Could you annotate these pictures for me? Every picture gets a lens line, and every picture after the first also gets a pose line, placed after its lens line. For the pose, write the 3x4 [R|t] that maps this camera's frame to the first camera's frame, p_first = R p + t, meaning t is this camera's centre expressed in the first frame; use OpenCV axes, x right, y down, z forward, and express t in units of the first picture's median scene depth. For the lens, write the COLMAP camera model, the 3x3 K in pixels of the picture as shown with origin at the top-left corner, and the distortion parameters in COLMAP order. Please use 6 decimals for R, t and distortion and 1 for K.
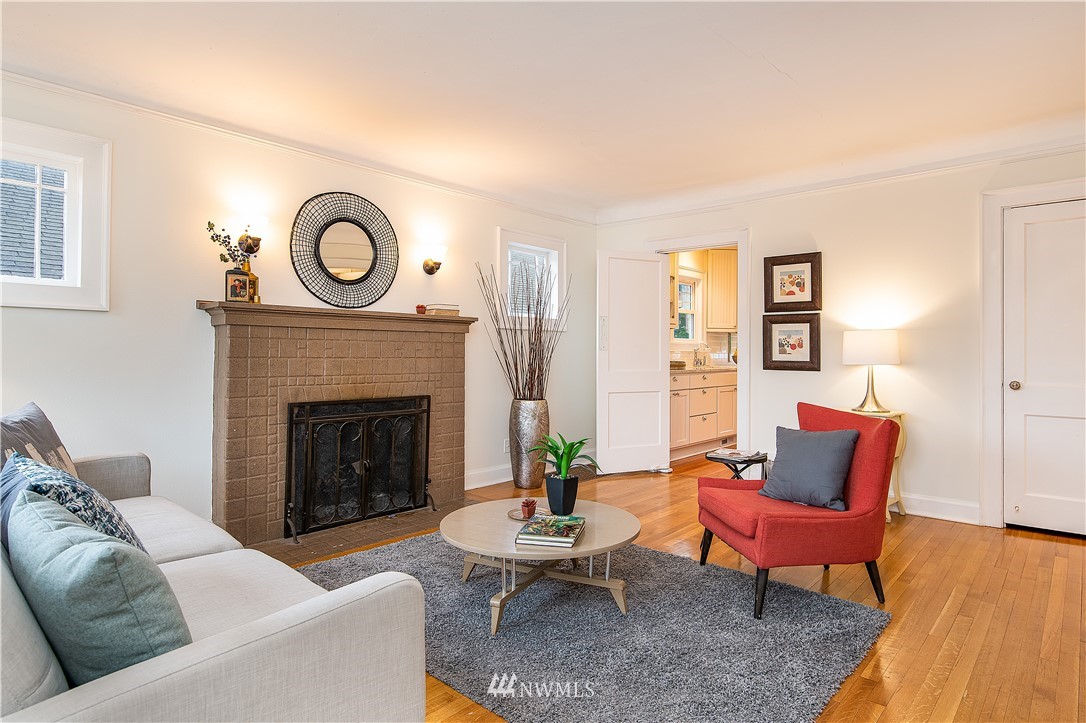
lens RADIAL K [[588.4, 0, 546.1], [0, 588.4, 355.3], [0, 0, 1]] dist [0.012494, -0.002900]
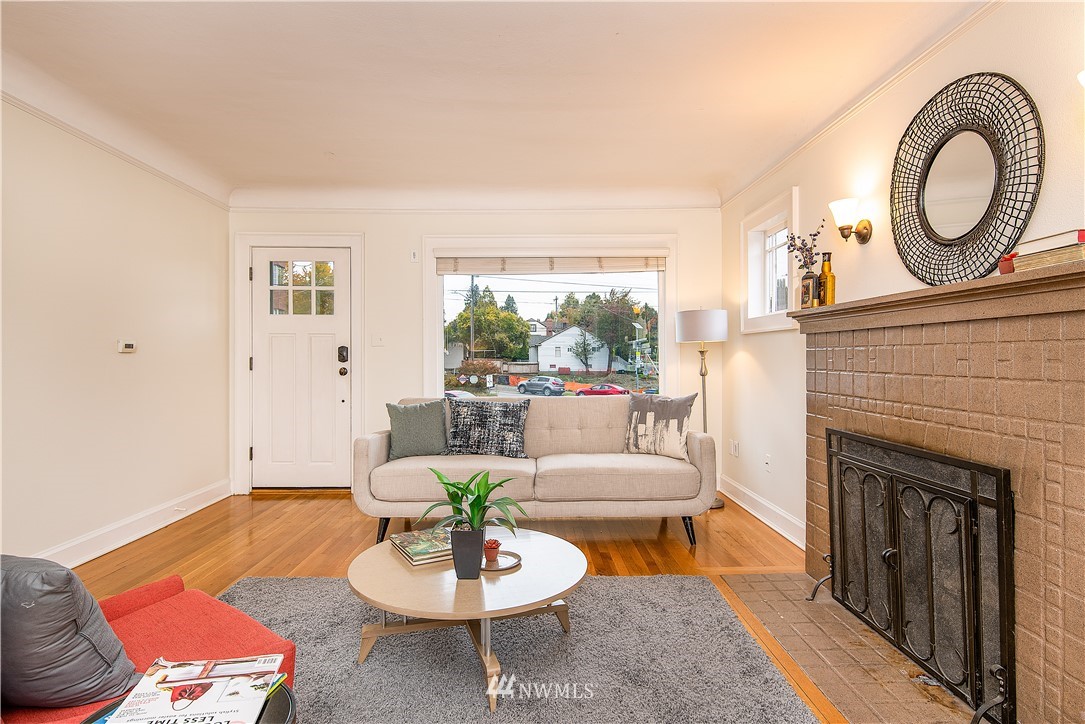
lens RADIAL K [[587.9, 0, 542.6], [0, 587.9, 356.9], [0, 0, 1]] dist [0.012494, -0.002900]
pose [[-0.710137, -0.000485, -0.704063, 0.366159], [-0.007461, 0.999949, 0.006836, -0.013751], [0.704024, 0.010107, -0.710104, 1.186263]]
